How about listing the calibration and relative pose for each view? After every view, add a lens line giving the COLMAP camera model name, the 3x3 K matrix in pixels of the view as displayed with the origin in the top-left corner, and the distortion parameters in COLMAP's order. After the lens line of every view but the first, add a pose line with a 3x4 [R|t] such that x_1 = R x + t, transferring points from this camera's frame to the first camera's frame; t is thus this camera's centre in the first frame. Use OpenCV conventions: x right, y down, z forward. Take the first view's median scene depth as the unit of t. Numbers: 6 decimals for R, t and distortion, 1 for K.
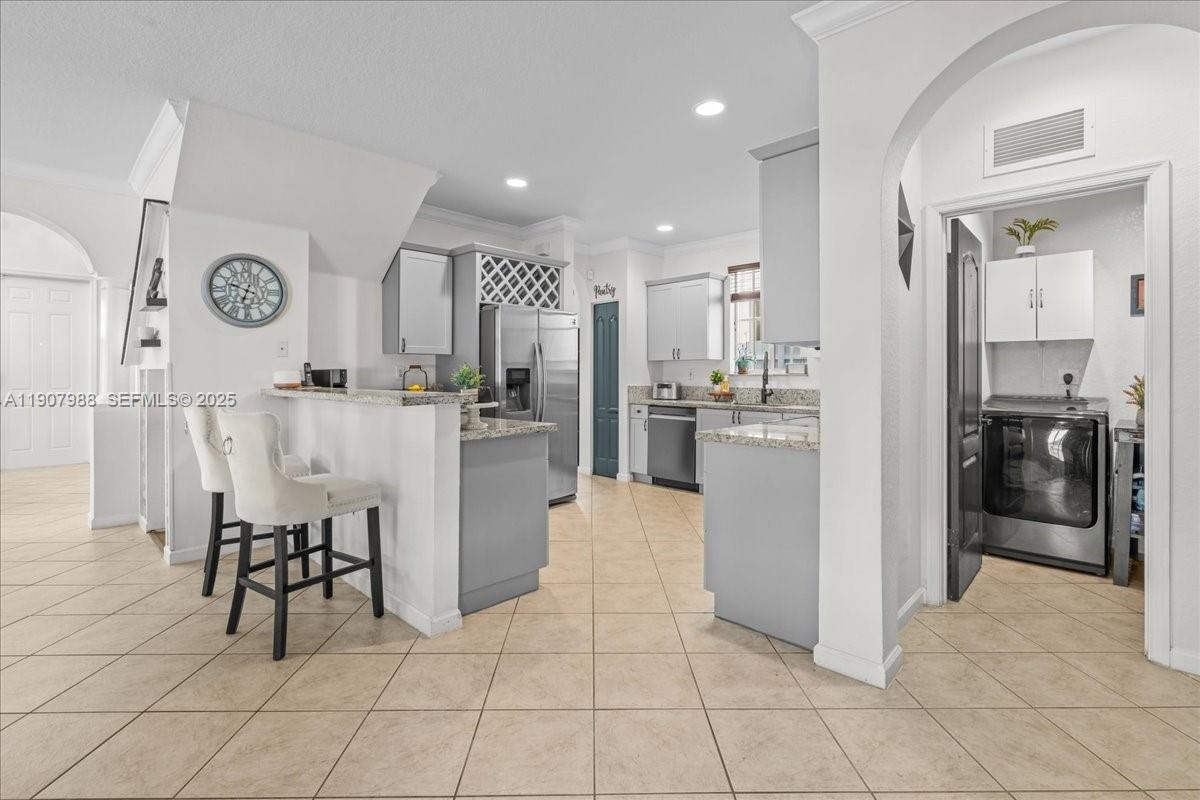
lens RADIAL K [[553.8, 0, 583.9], [0, 553.8, 369.9], [0, 0, 1]] dist [-0.000834, 0.000002]
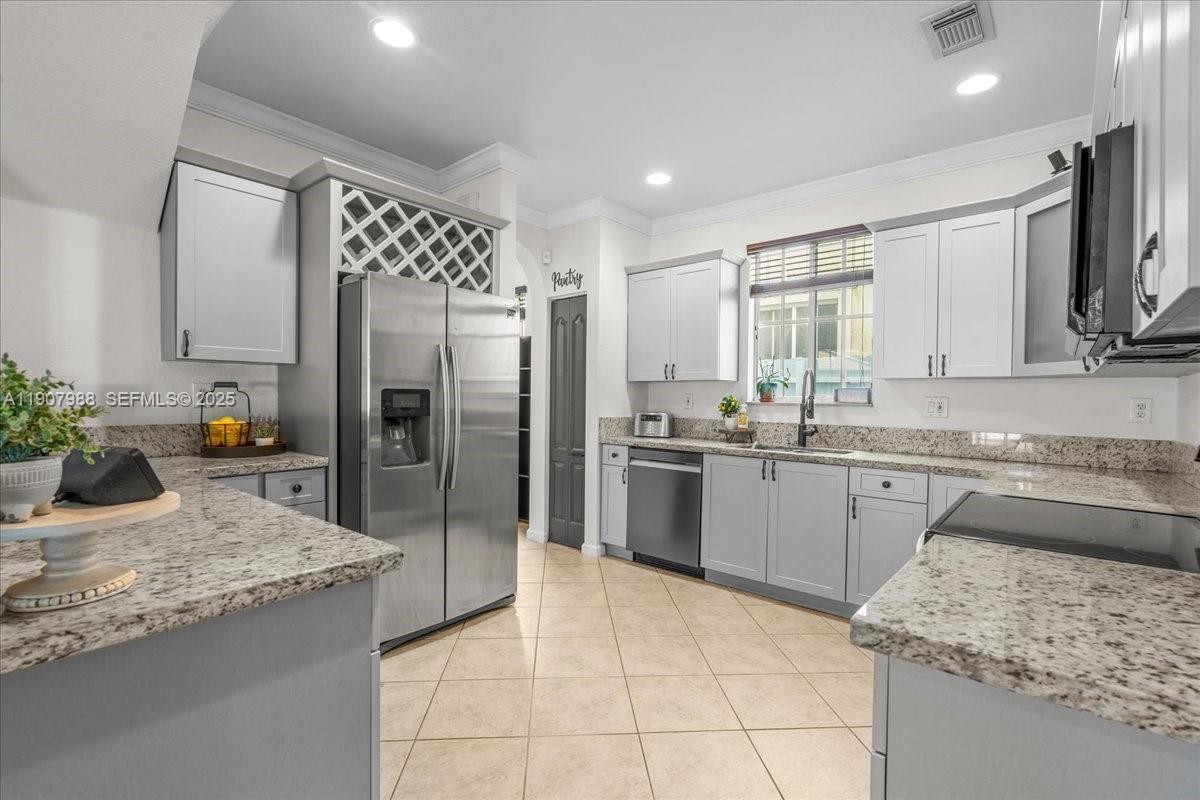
lens RADIAL K [[545.4, 0, 600.0], [0, 545.4, 400.0], [0, 0, 1]] dist [0.000152, 0.000221]
pose [[0.996133, 0.010240, 0.087257, 0.023309], [-0.011194, 0.999883, 0.010448, 0.000134], [-0.087140, -0.011384, 0.996131, 0.355473]]
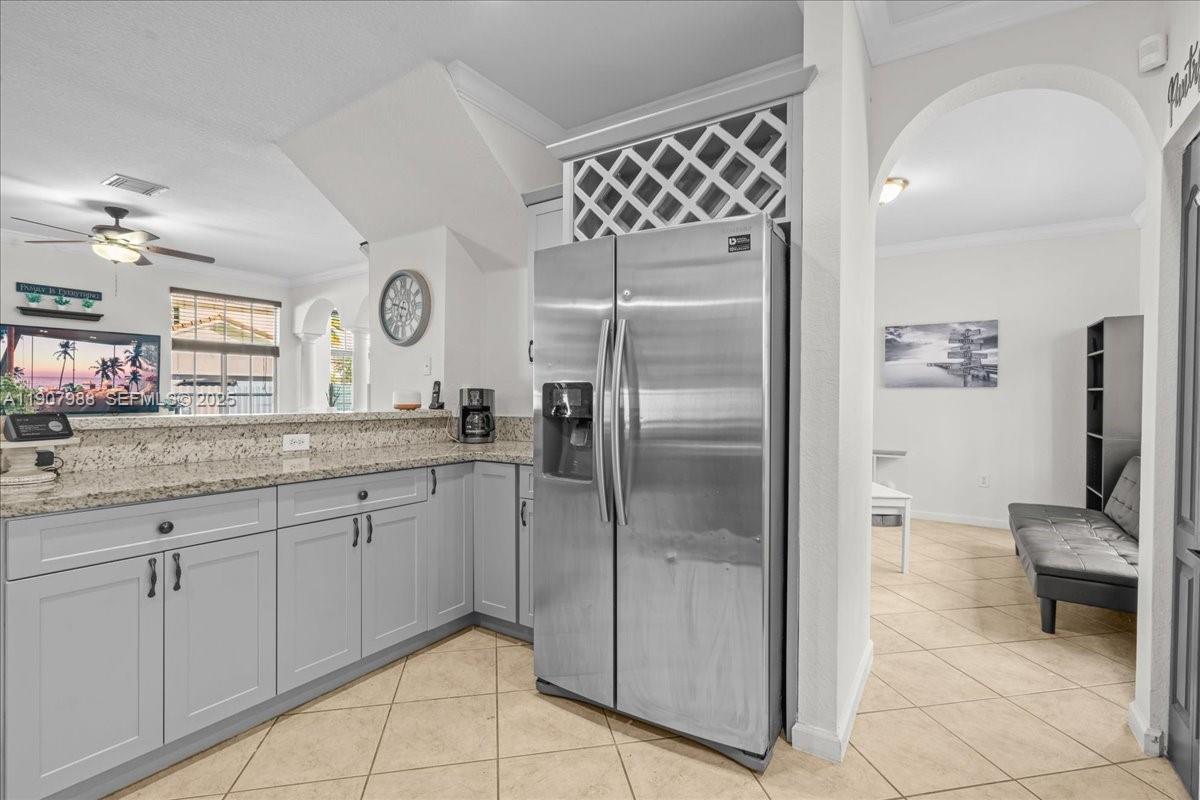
lens RADIAL K [[545.4, 0, 600.0], [0, 545.4, 400.0], [0, 0, 1]] dist [0.000152, 0.000221]
pose [[0.203844, 0.009451, -0.978958, 0.262376], [-0.000782, 0.999955, 0.009491, 0.005054], [0.979003, -0.001169, 0.203843, 0.766058]]
